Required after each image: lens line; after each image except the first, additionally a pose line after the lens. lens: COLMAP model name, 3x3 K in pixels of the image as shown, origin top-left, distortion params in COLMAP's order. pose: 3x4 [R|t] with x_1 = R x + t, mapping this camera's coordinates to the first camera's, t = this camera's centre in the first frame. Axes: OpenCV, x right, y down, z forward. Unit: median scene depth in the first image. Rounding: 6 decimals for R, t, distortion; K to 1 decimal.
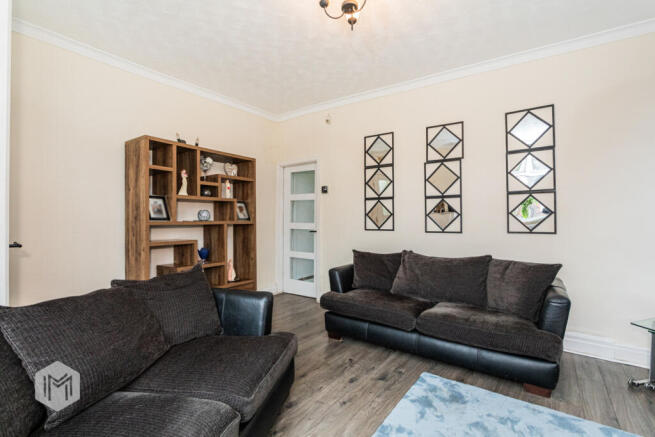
lens RADIAL K [[312.9, 0, 324.2], [0, 312.9, 217.5], [0, 0, 1]] dist [-0.004897, -0.000473]
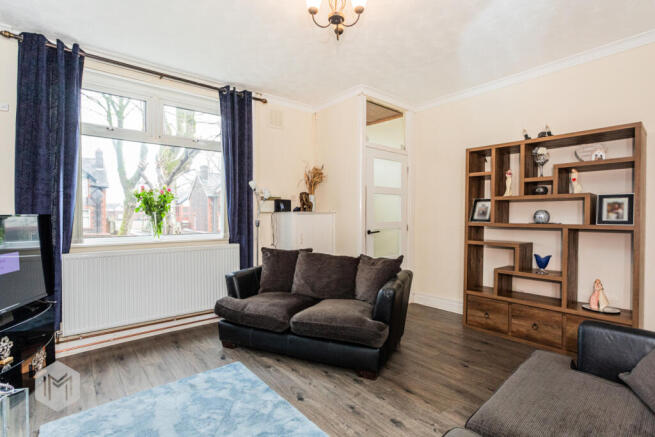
lens RADIAL K [[312.9, 0, 324.2], [0, 312.9, 217.5], [0, 0, 1]] dist [-0.004897, -0.000473]
pose [[-0.255655, -0.008087, -0.966734, 0.655990], [-0.009938, 0.999934, -0.005737, 0.005781], [0.966717, 0.008141, -0.255719, 0.738702]]
